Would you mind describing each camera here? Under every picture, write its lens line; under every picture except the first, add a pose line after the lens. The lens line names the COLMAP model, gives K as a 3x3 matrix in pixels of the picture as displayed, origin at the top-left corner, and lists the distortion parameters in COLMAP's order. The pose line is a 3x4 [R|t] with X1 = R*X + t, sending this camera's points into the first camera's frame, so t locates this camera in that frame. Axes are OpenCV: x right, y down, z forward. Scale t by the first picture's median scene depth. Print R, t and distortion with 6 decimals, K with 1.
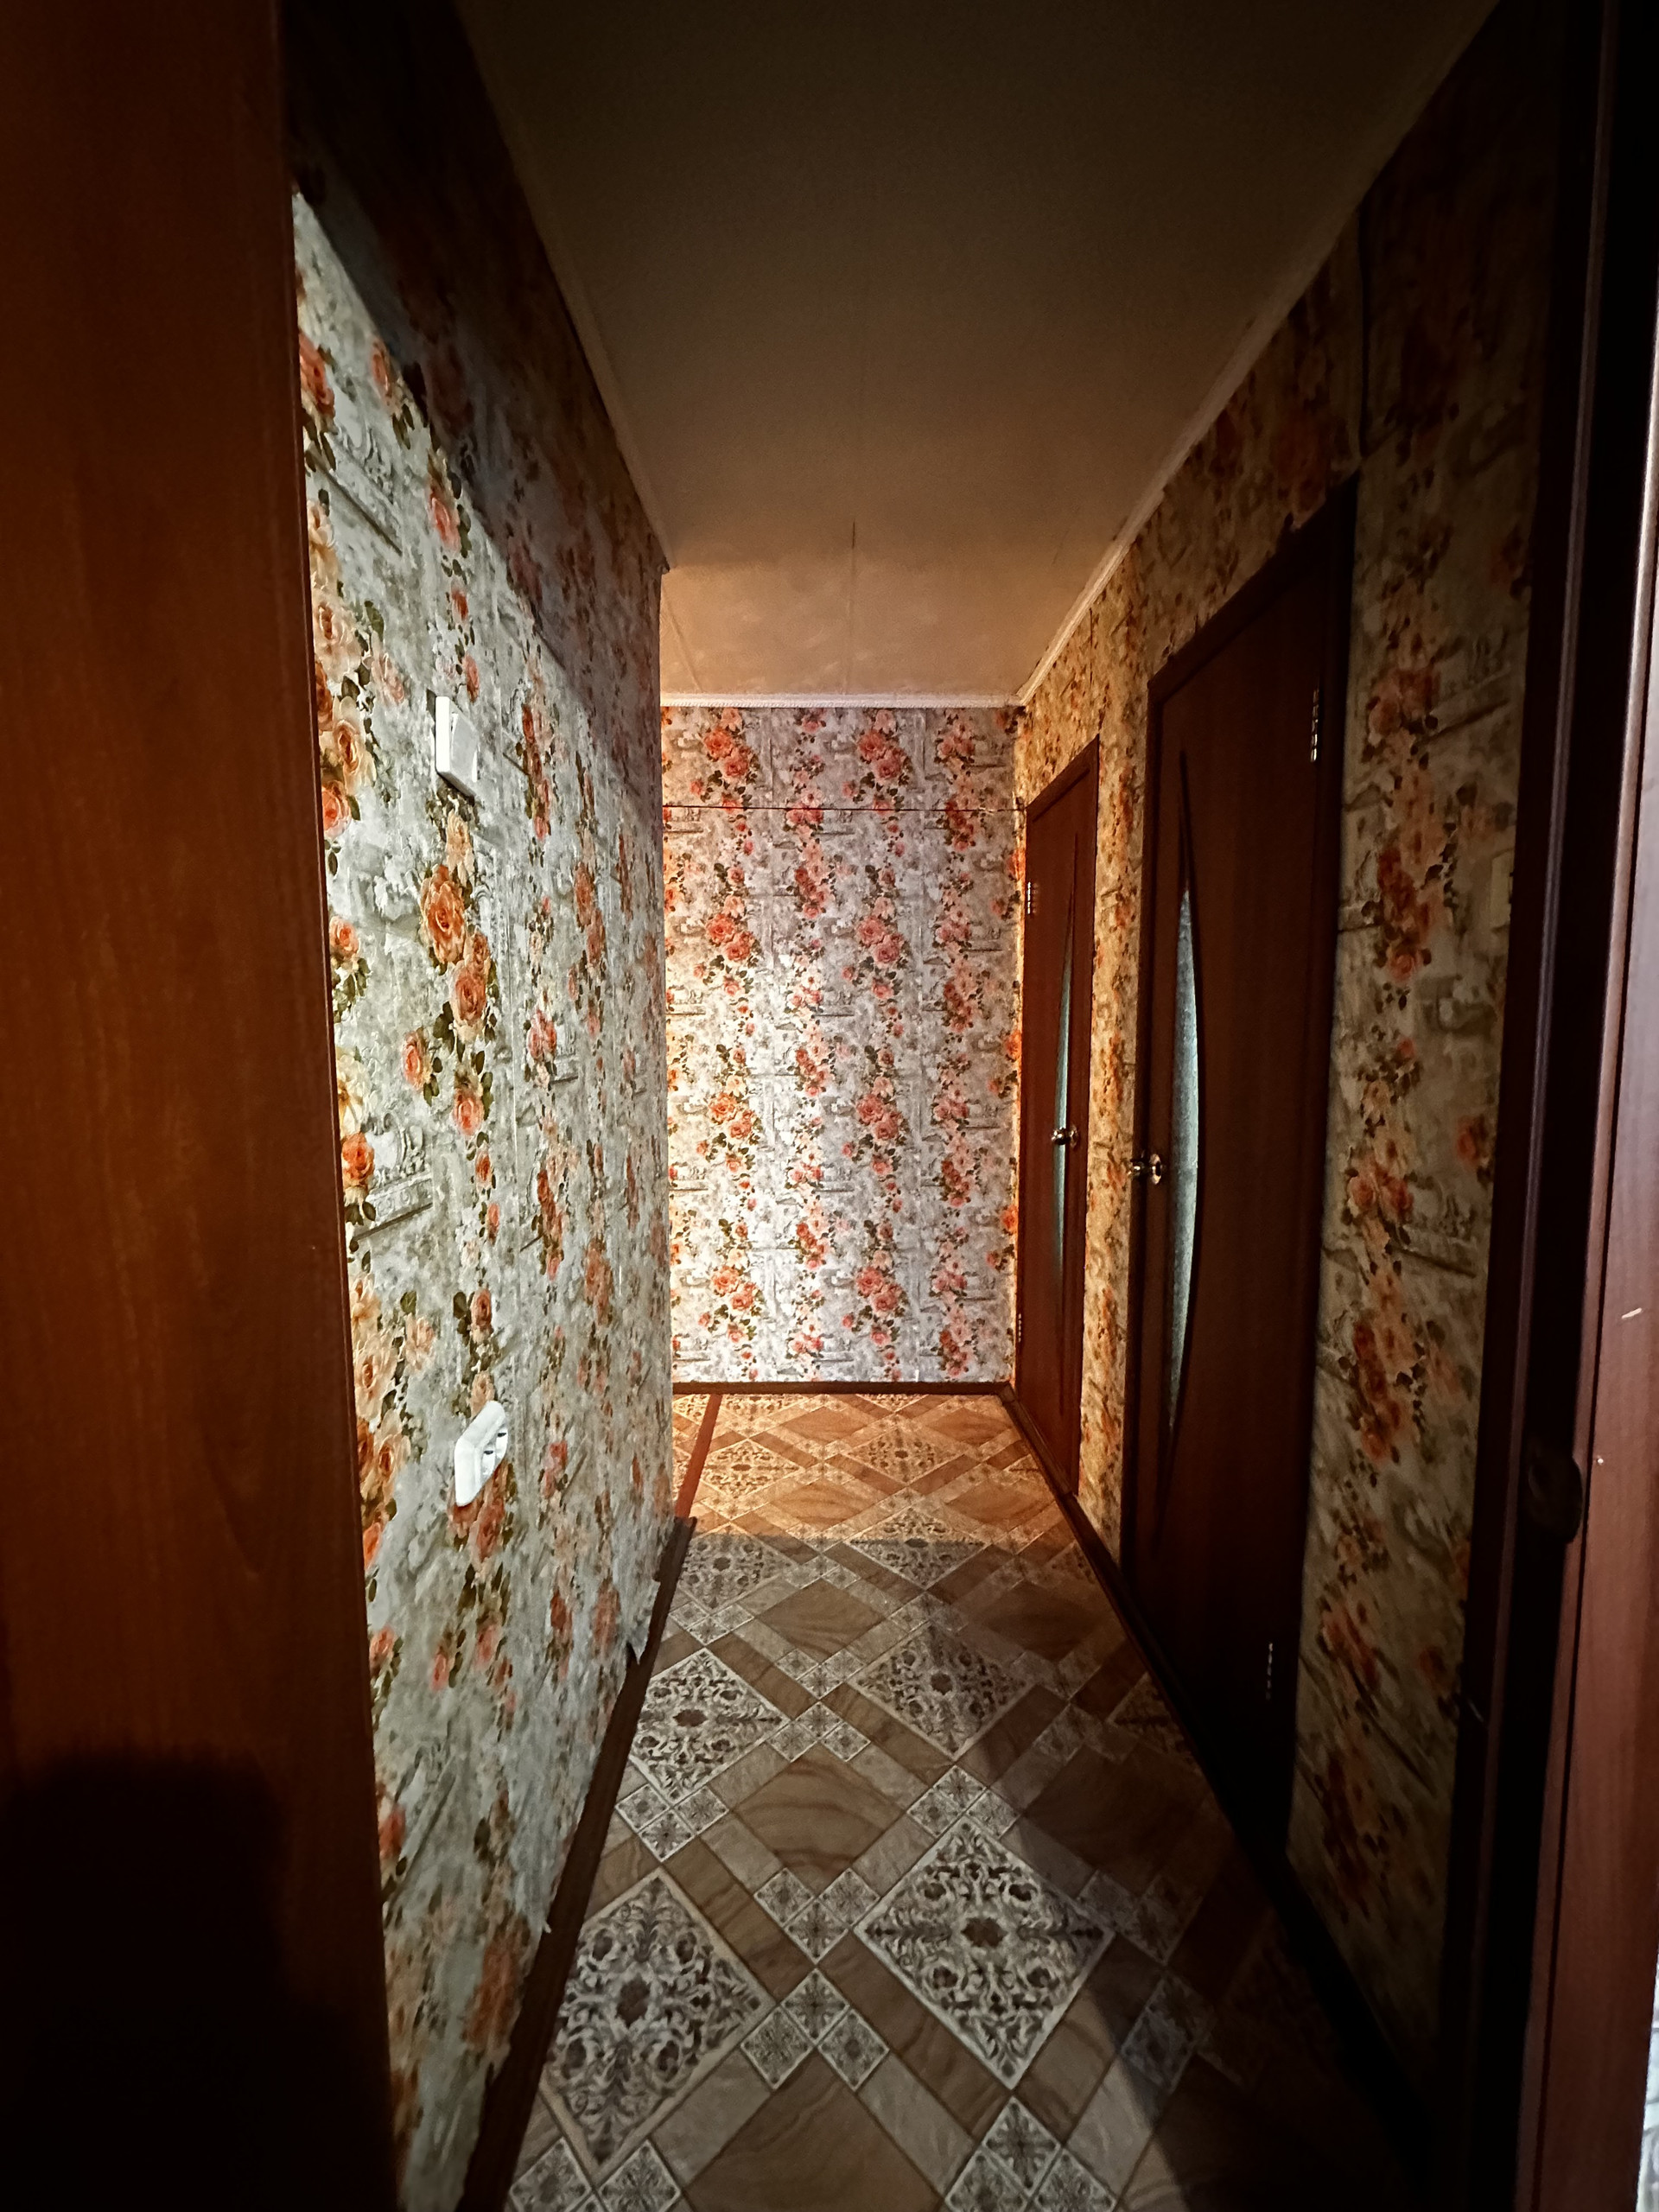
lens RADIAL K [[873.7, 0, 829.5], [0, 873.7, 1106.0], [0, 0, 1]] dist [-0.000538, -0.000010]
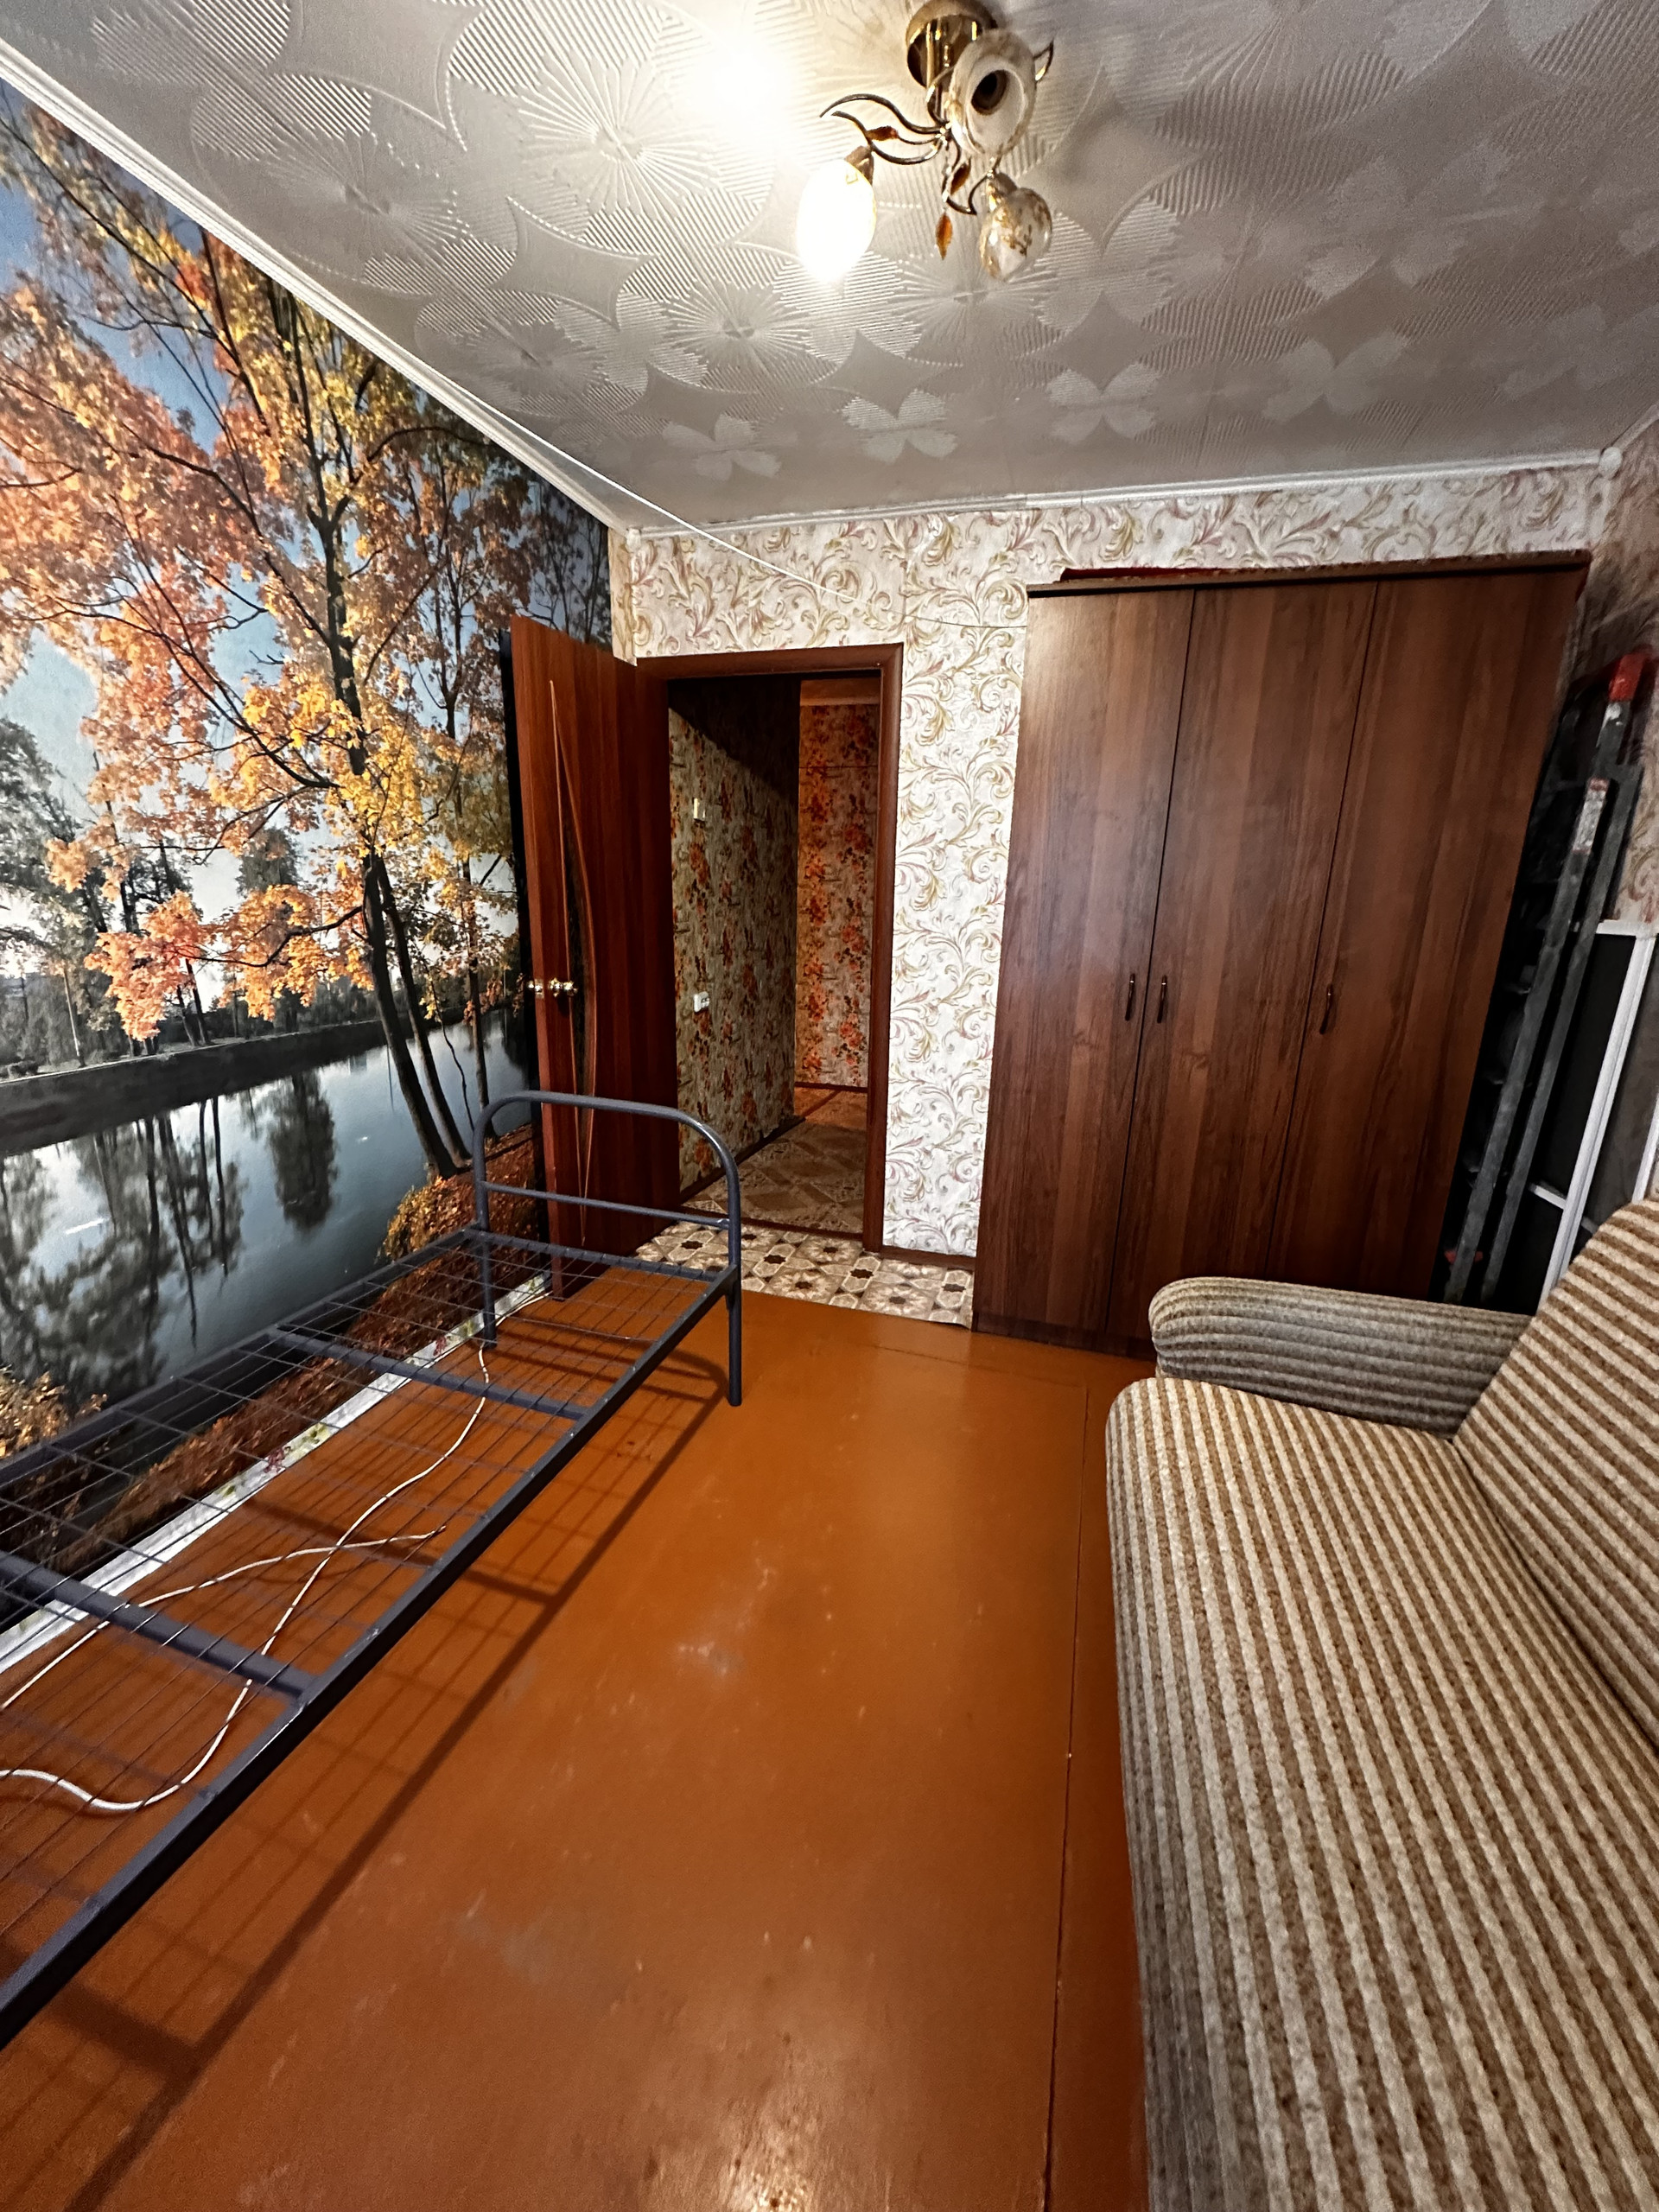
lens RADIAL K [[873.7, 0, 829.5], [0, 873.7, 1106.0], [0, 0, 1]] dist [-0.000538, -0.000010]
pose [[0.952181, 0.094247, -0.290636, 1.348696], [-0.048589, 0.985839, 0.160501, 0.223180], [0.301647, -0.138704, 0.943276, -2.616011]]
